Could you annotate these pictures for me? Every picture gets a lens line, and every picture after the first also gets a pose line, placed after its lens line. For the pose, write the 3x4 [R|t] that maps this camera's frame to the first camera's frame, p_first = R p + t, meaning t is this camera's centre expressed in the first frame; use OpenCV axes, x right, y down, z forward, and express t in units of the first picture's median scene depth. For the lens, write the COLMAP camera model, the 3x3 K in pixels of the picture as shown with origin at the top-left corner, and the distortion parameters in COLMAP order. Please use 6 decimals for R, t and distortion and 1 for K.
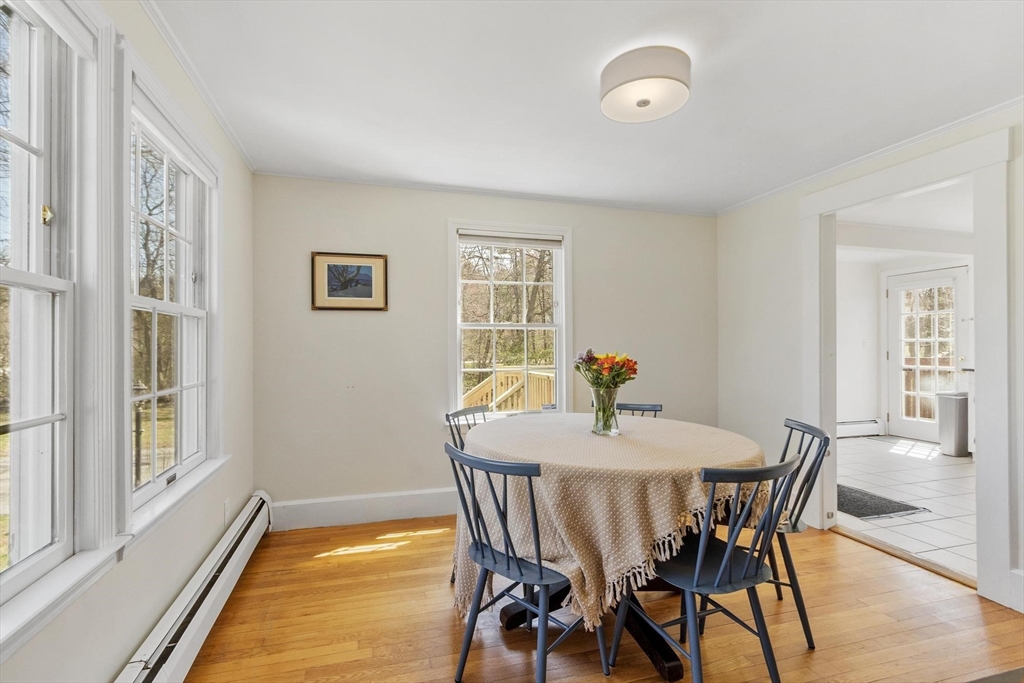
lens RADIAL K [[458.7, 0, 491.9], [0, 458.7, 343.5], [0, 0, 1]] dist [0.013700, 0.000040]
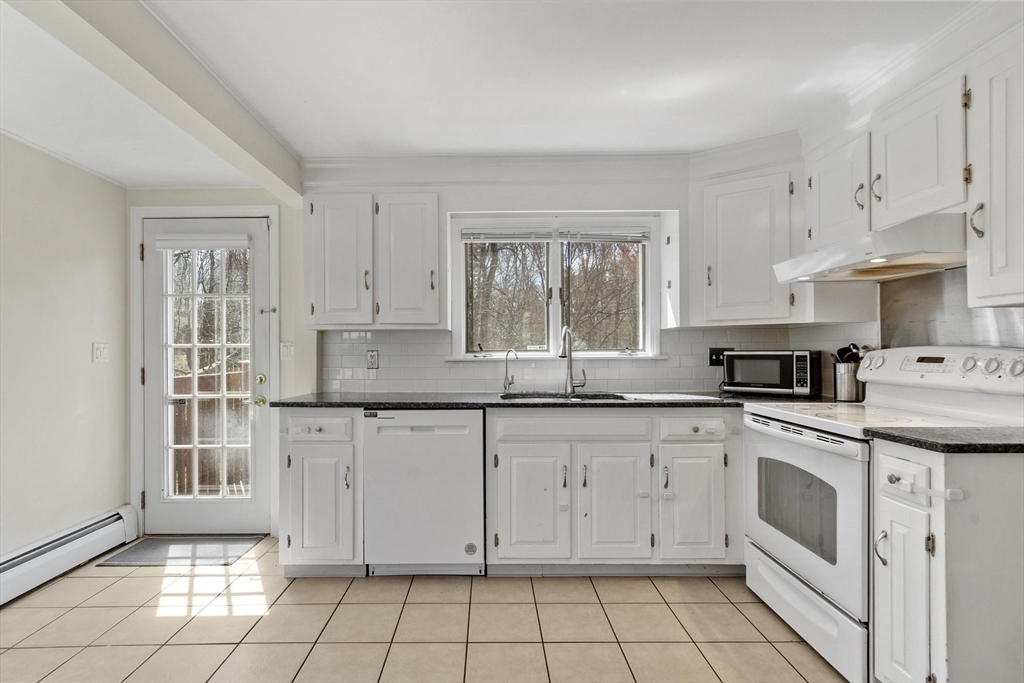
lens RADIAL K [[491.8, 0, 504.1], [0, 491.8, 348.4], [0, 0, 1]] dist [-0.001194, 0.000254]
pose [[0.261845, 0.002062, 0.965108, 0.365396], [0.003826, 0.999988, -0.003174, -0.000495], [-0.965102, 0.004524, 0.261833, 0.399570]]
